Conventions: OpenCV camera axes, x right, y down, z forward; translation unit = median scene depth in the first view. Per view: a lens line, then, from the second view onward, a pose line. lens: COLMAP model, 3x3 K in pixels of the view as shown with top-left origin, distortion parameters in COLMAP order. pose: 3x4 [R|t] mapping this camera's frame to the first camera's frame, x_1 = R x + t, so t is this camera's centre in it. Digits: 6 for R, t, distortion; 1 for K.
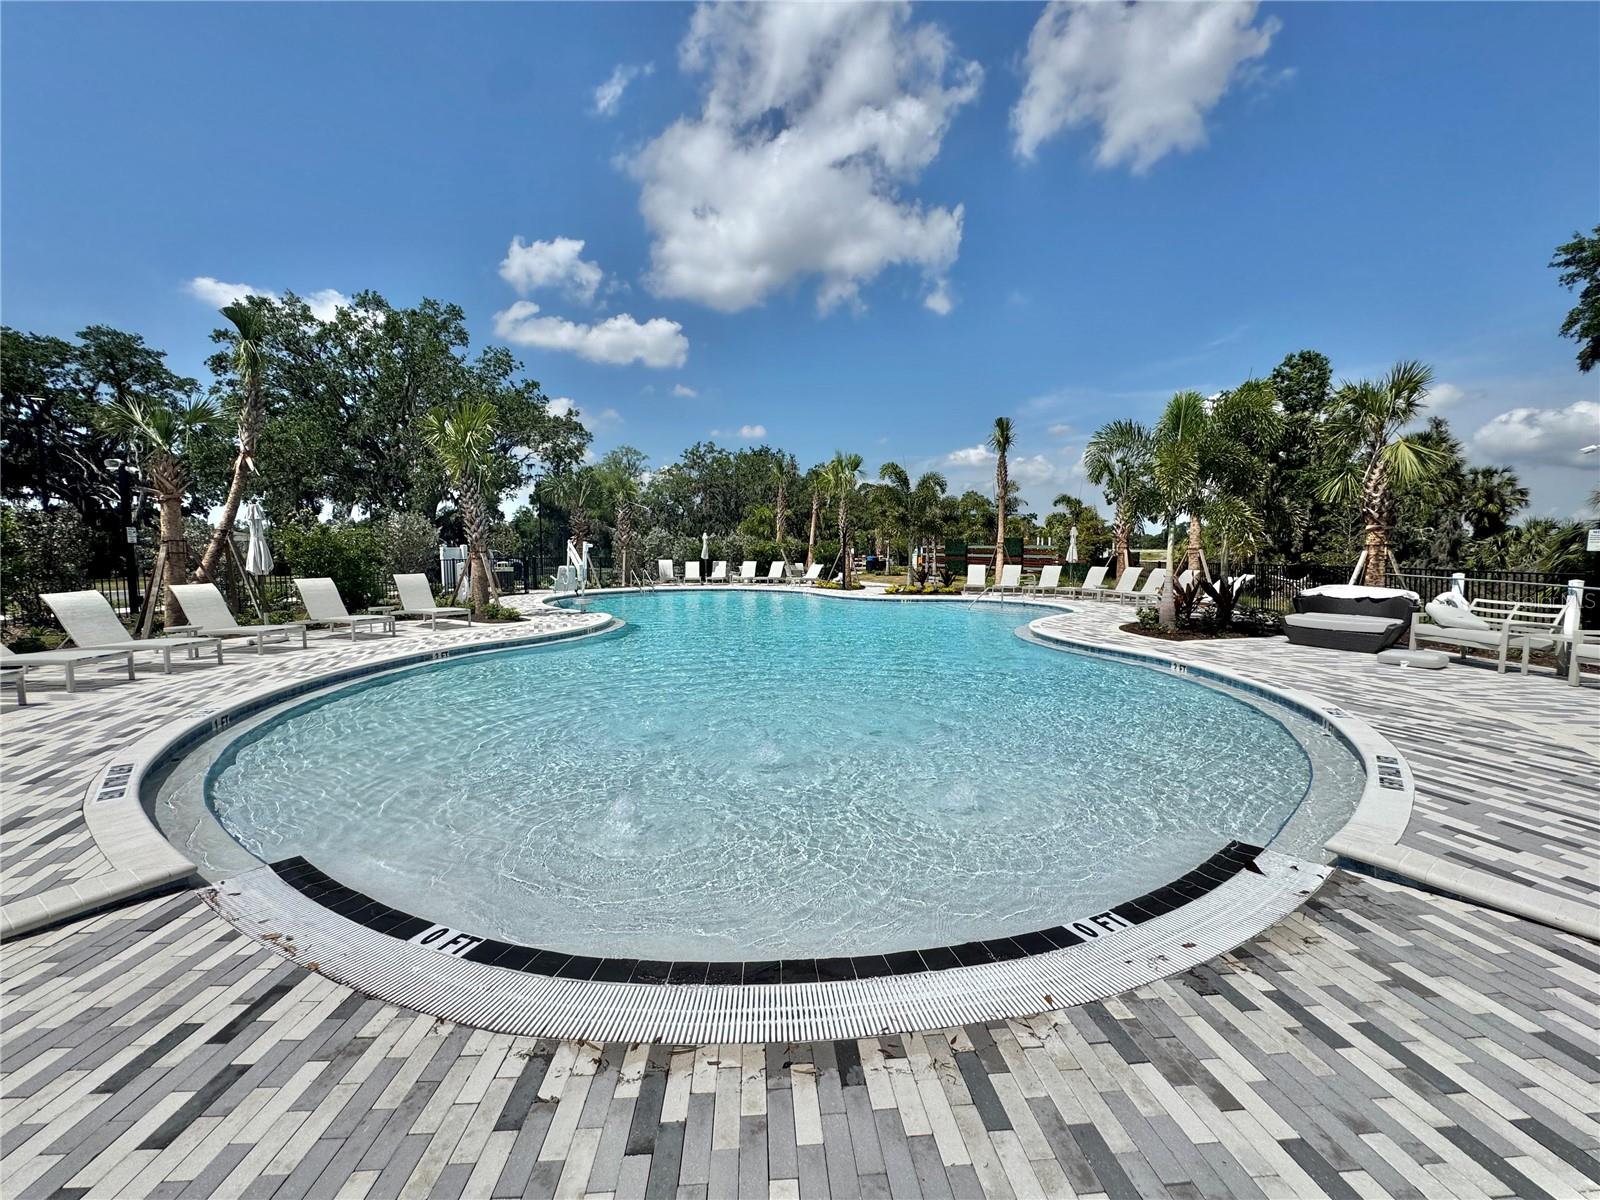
lens RADIAL K [[638.9, 0, 798.7], [0, 638.9, 604.8], [0, 0, 1]] dist [-0.001371, -0.002223]
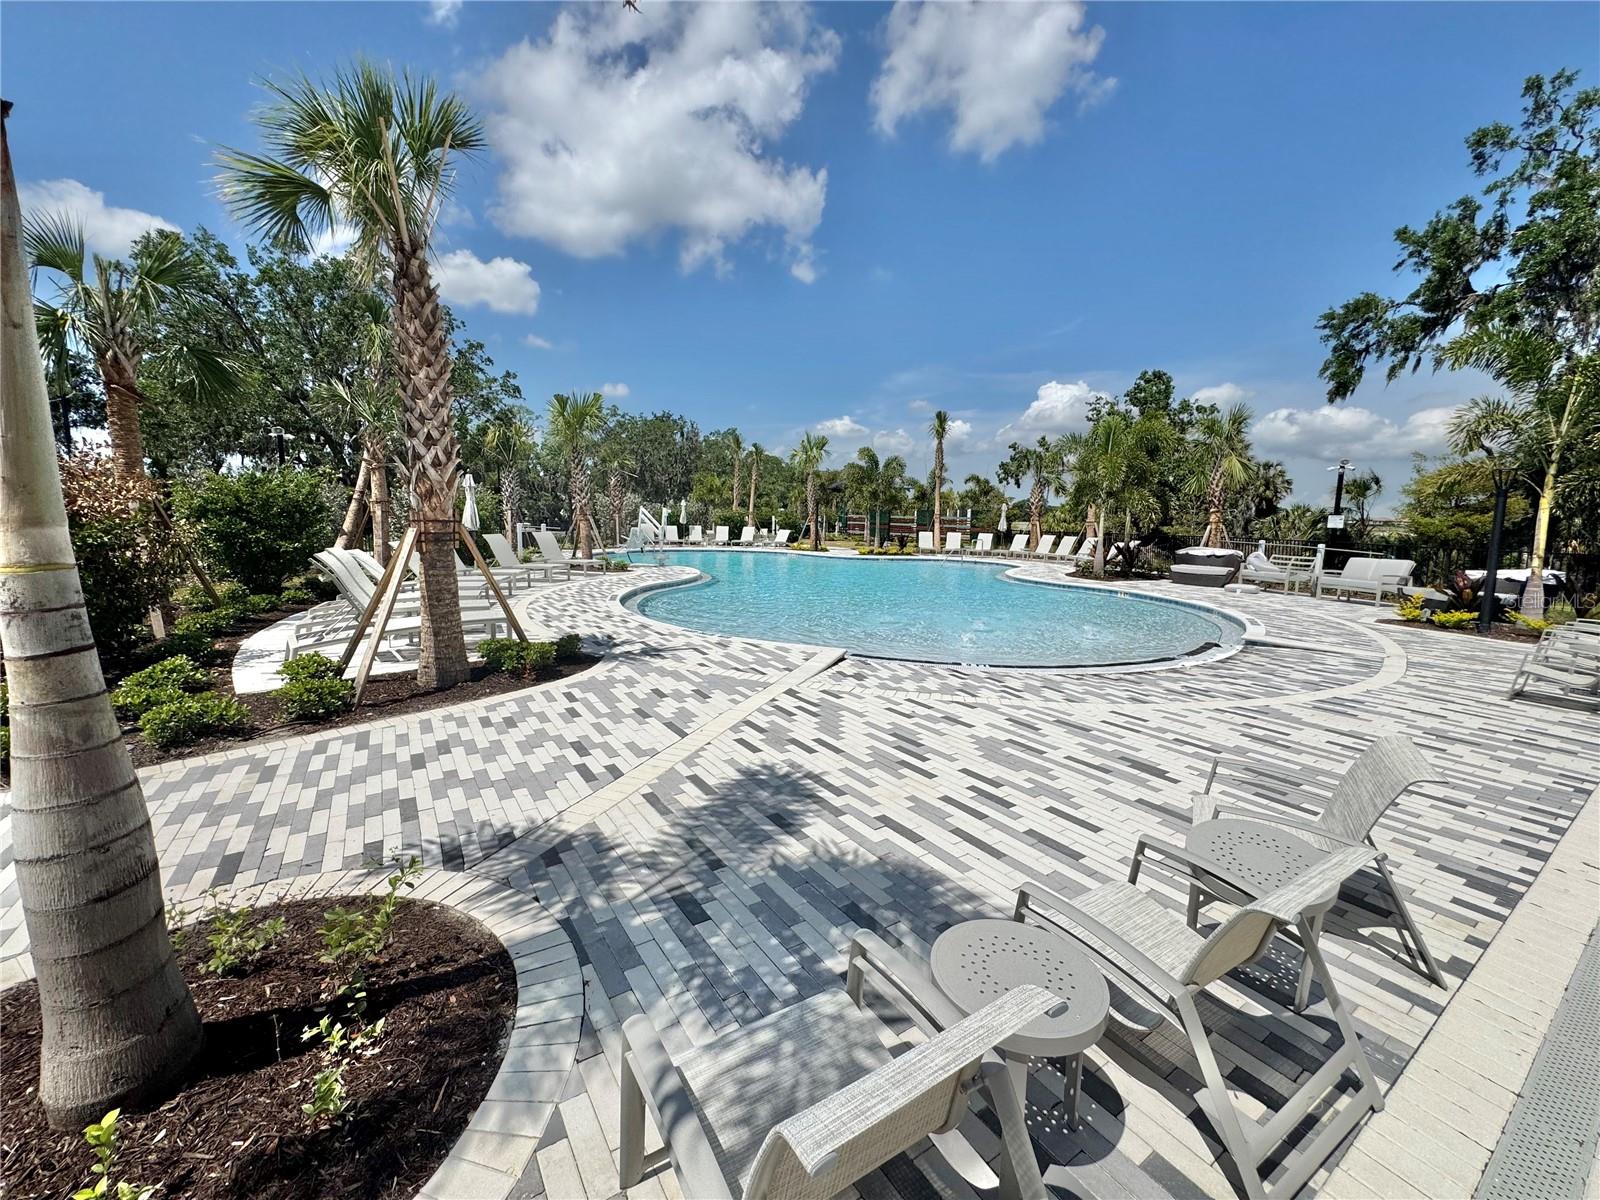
lens RADIAL K [[643.4, 0, 798.4], [0, 643.4, 598.9], [0, 0, 1]] dist [-0.002567, 0.000232]
pose [[0.979043, -0.007142, 0.203528, -0.216799], [-0.001264, 0.999152, 0.041143, 0.016172], [-0.203650, -0.040538, 0.978204, -0.175653]]
